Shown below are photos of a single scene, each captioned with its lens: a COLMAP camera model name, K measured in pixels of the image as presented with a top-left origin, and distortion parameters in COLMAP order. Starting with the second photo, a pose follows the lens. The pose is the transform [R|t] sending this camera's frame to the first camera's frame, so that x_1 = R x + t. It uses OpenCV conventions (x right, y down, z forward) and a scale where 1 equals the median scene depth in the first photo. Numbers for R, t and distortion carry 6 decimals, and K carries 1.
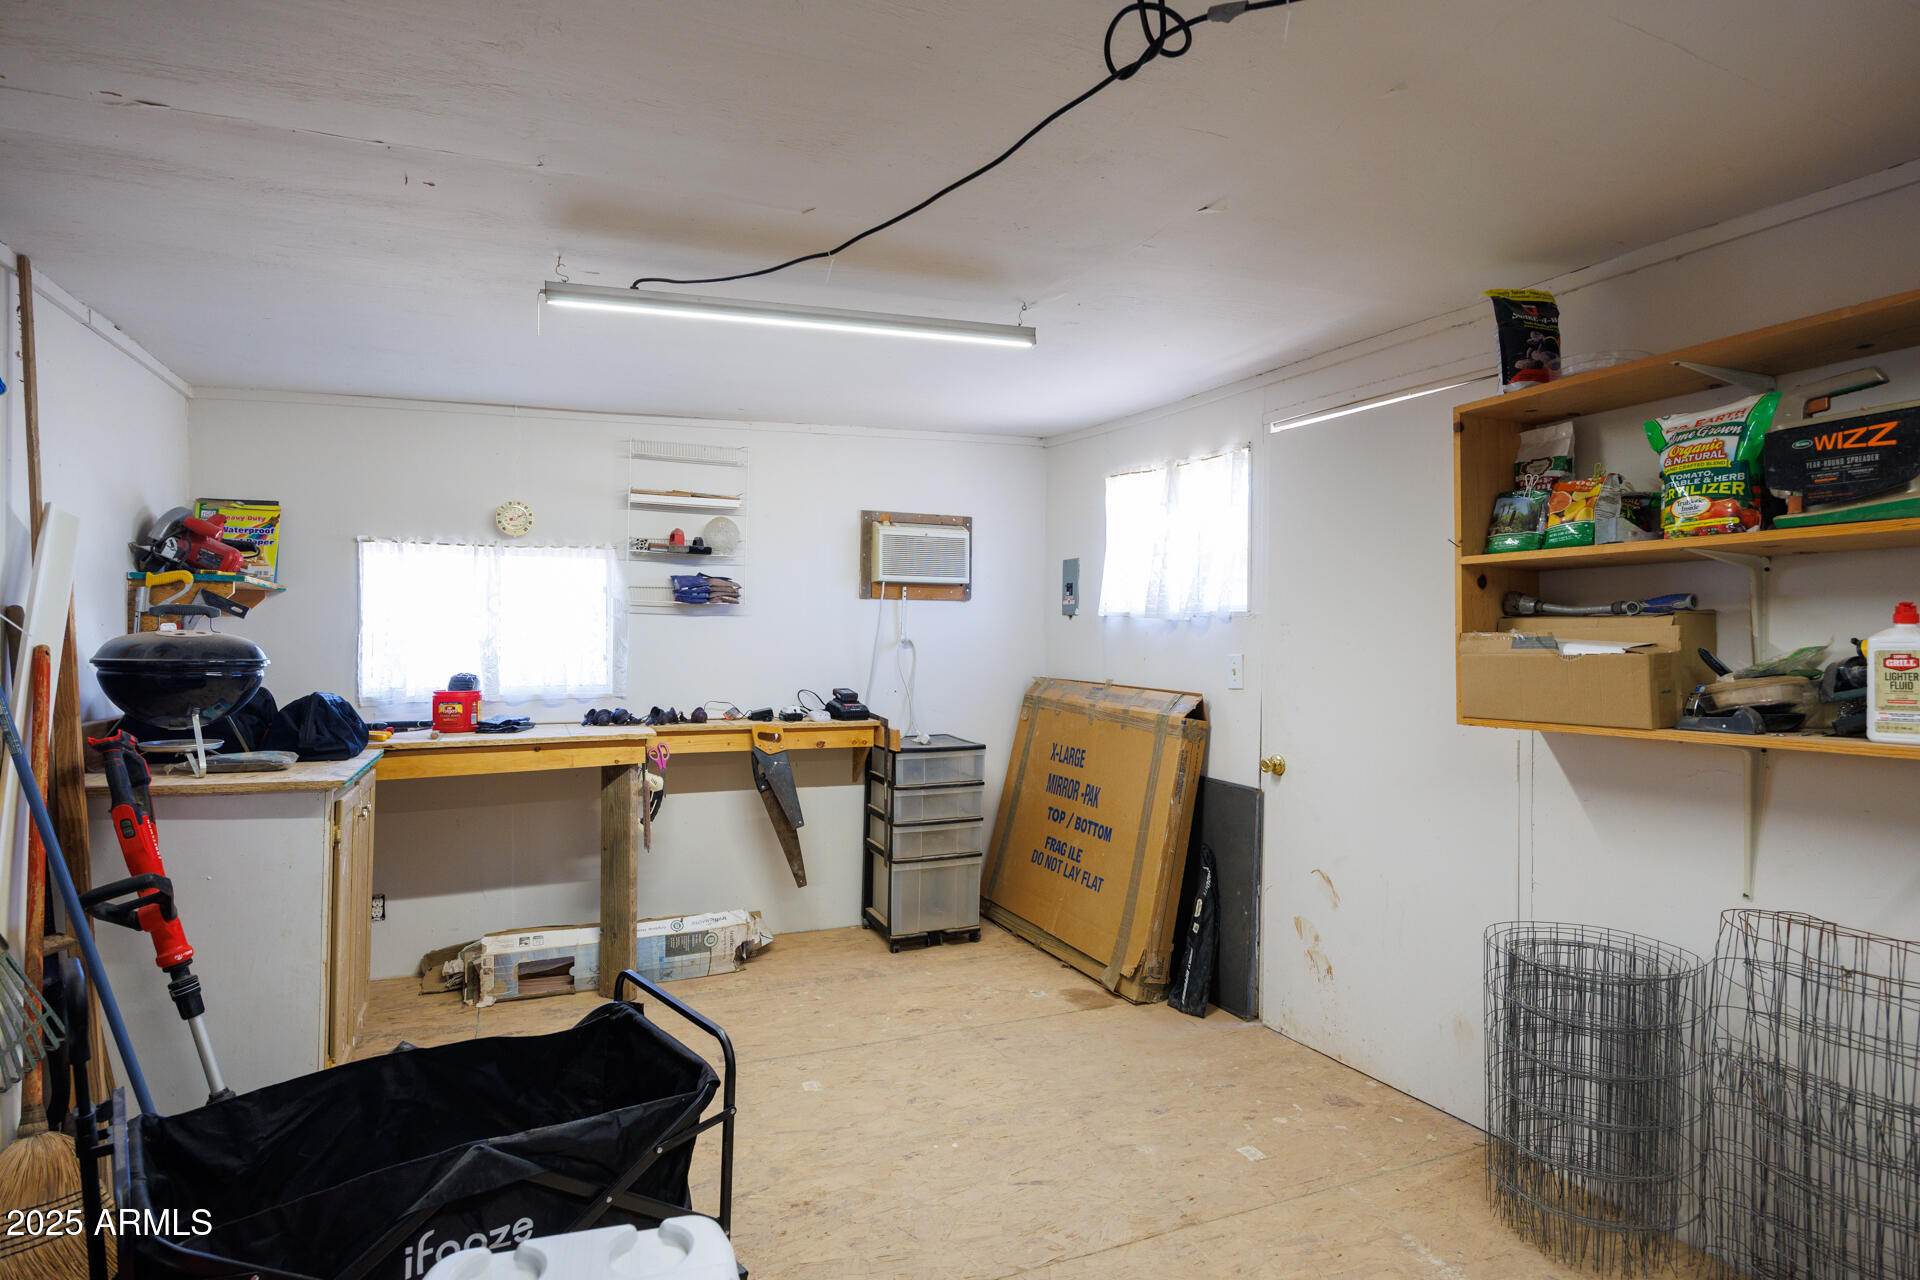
lens RADIAL K [[1000.8, 0, 952.0], [0, 1000.8, 639.4], [0, 0, 1]] dist [-0.003054, -0.001189]
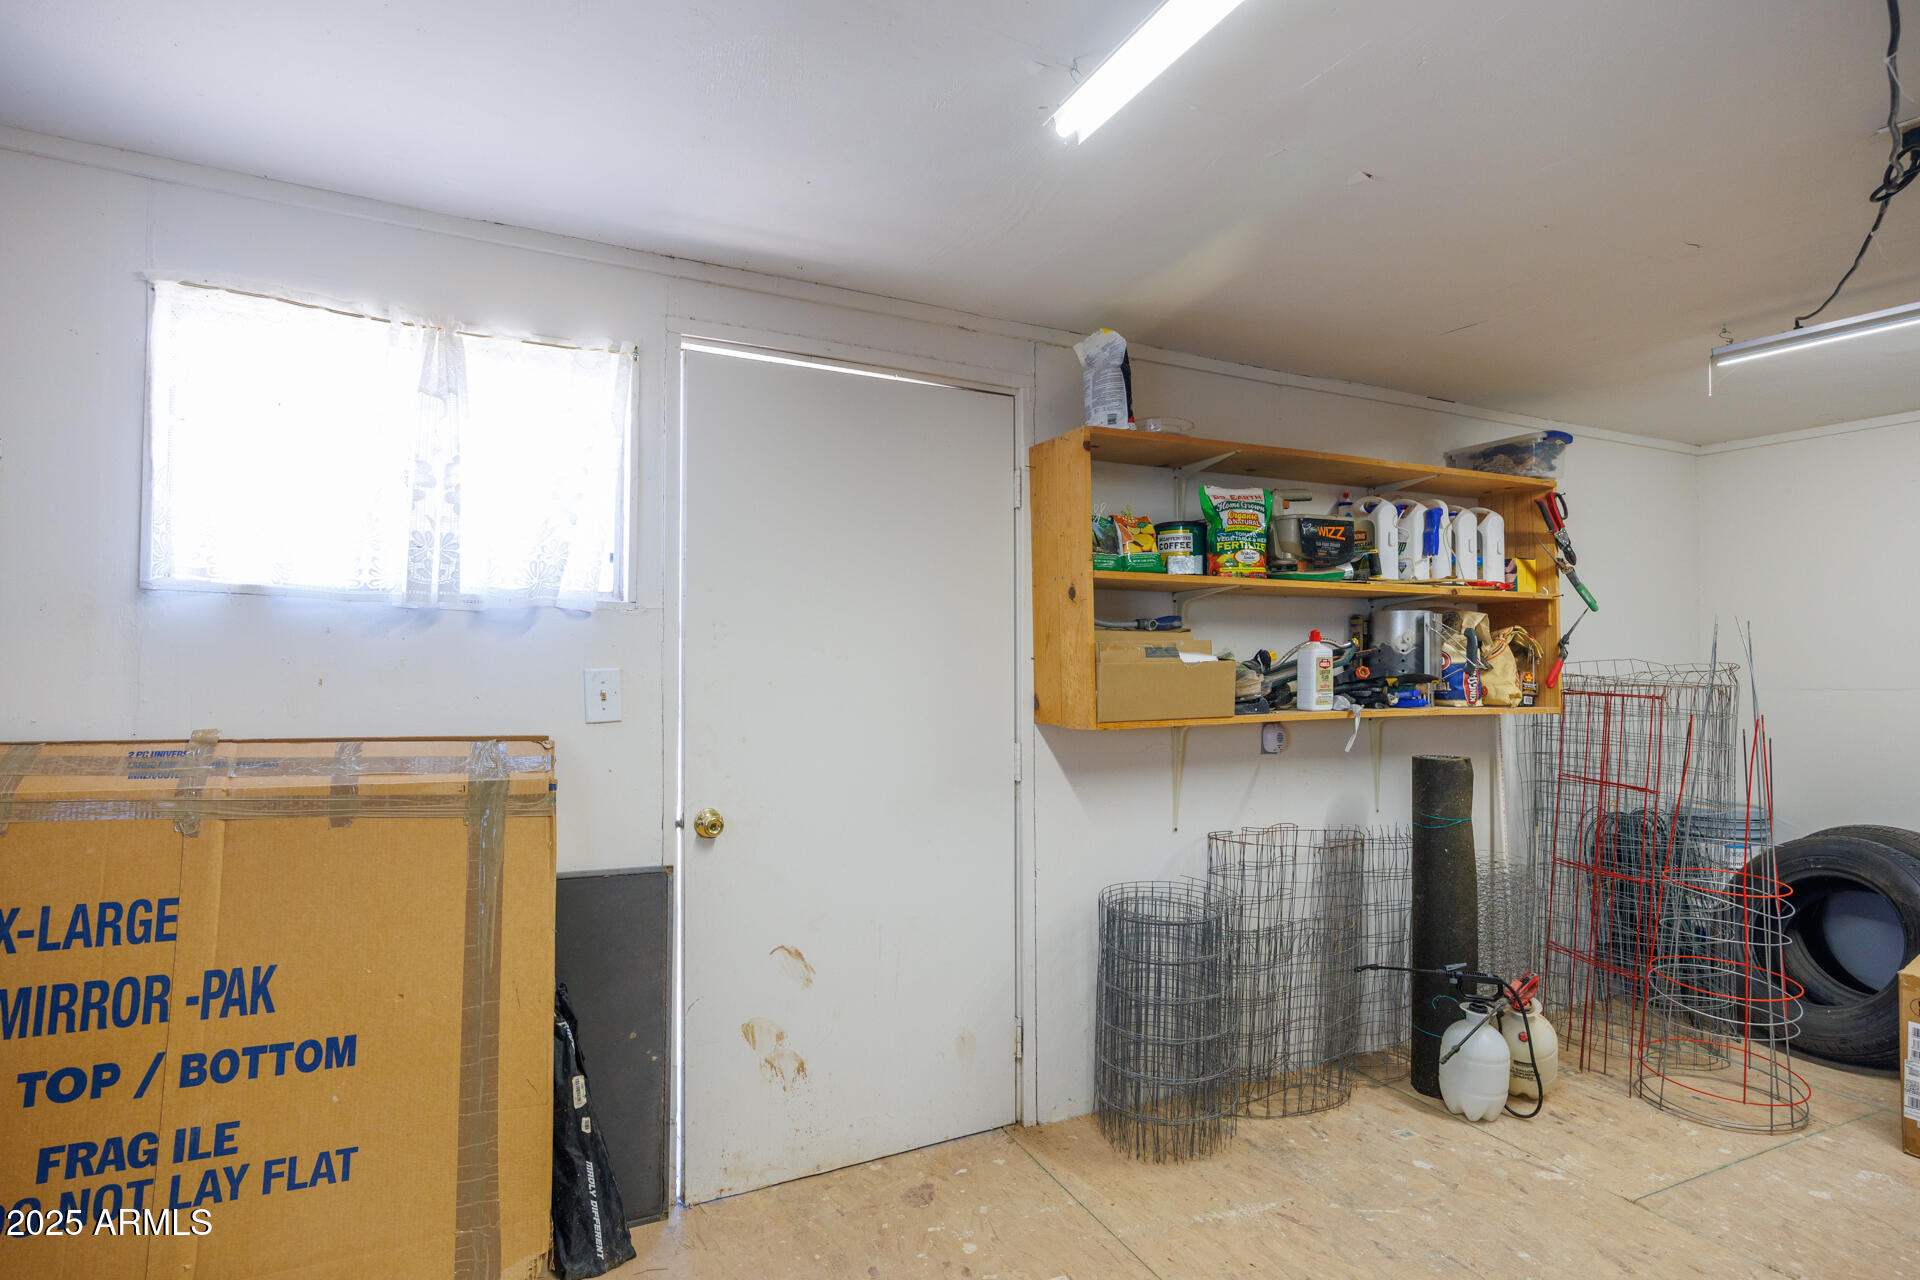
lens RADIAL K [[1000.8, 0, 954.7], [0, 1000.8, 637.5], [0, 0, 1]] dist [-0.003054, -0.001189]
pose [[-0.030415, 0.007284, 0.999511, -0.410813], [-0.008940, 0.999931, -0.007560, -0.002249], [-0.999497, -0.009166, -0.030348, 0.898803]]
